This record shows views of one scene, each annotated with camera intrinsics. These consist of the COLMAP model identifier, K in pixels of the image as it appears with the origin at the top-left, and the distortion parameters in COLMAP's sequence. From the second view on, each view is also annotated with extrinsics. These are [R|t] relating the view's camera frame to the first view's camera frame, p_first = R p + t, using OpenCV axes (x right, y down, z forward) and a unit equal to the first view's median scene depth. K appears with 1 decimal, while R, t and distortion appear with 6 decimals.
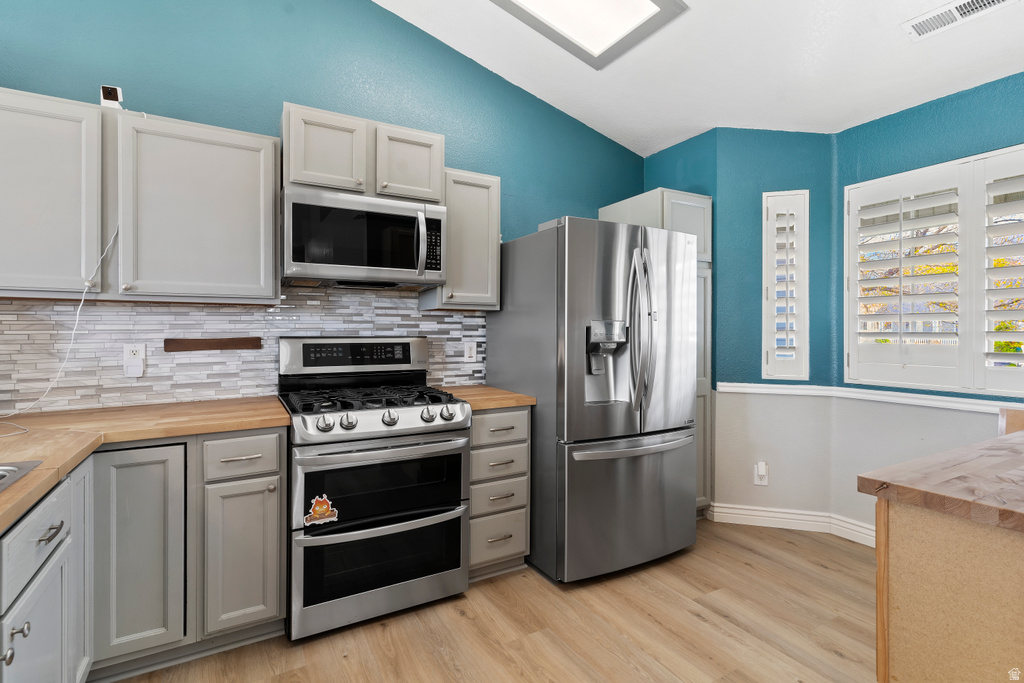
lens RADIAL K [[495.4, 0, 513.0], [0, 495.4, 331.2], [0, 0, 1]] dist [0.001478, 0.000266]
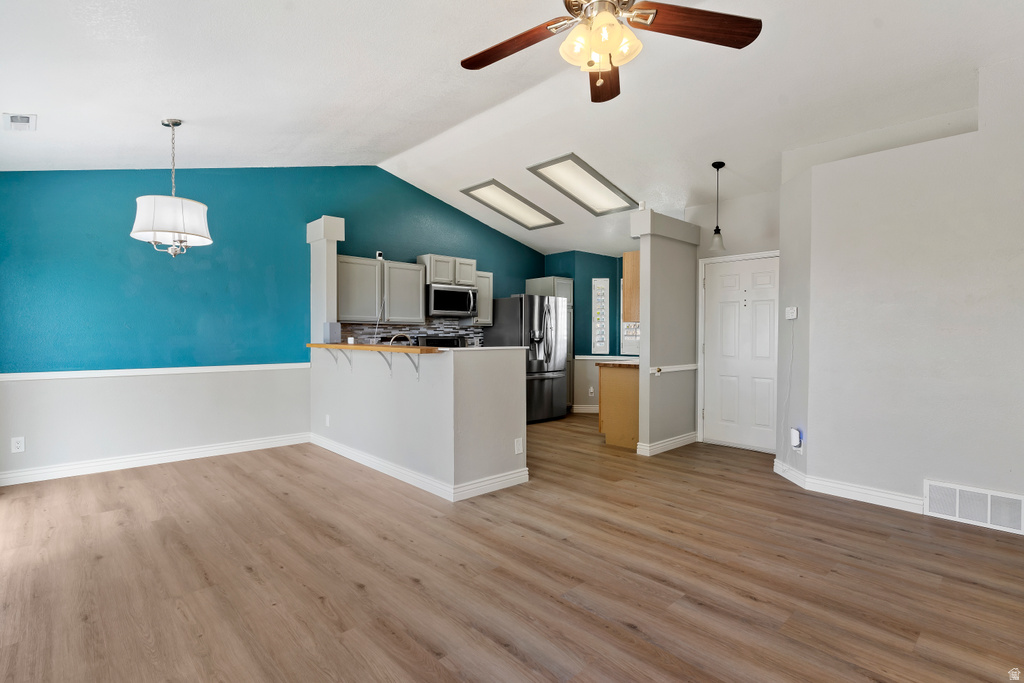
lens RADIAL K [[500.1, 0, 512.0], [0, 500.1, 341.5], [0, 0, 1]] dist [0.000281, -0.000076]
pose [[0.972184, -0.002176, 0.234210, -0.606159], [-0.001233, 0.999895, 0.014407, -0.000507], [-0.234217, -0.014295, 0.972079, -1.718958]]
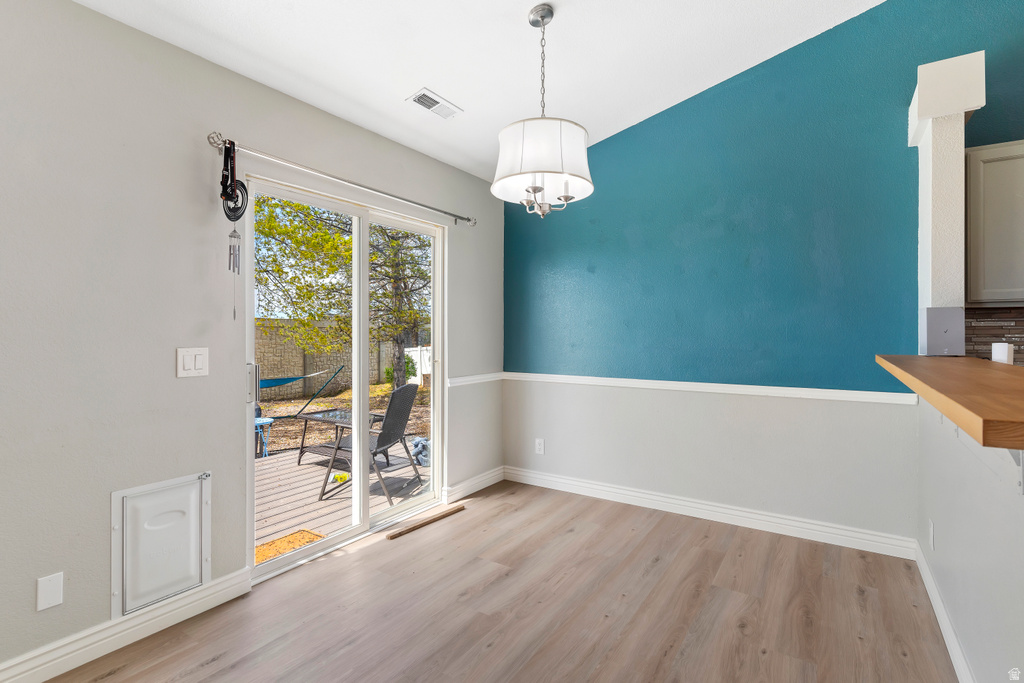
lens RADIAL K [[495.4, 0, 513.0], [0, 495.4, 331.2], [0, 0, 1]] dist [0.001478, 0.000266]
pose [[0.456521, -0.004283, -0.889702, -0.400747], [-0.000605, 0.999987, -0.005125, -0.002464], [0.889713, 0.002878, 0.456512, -0.544584]]
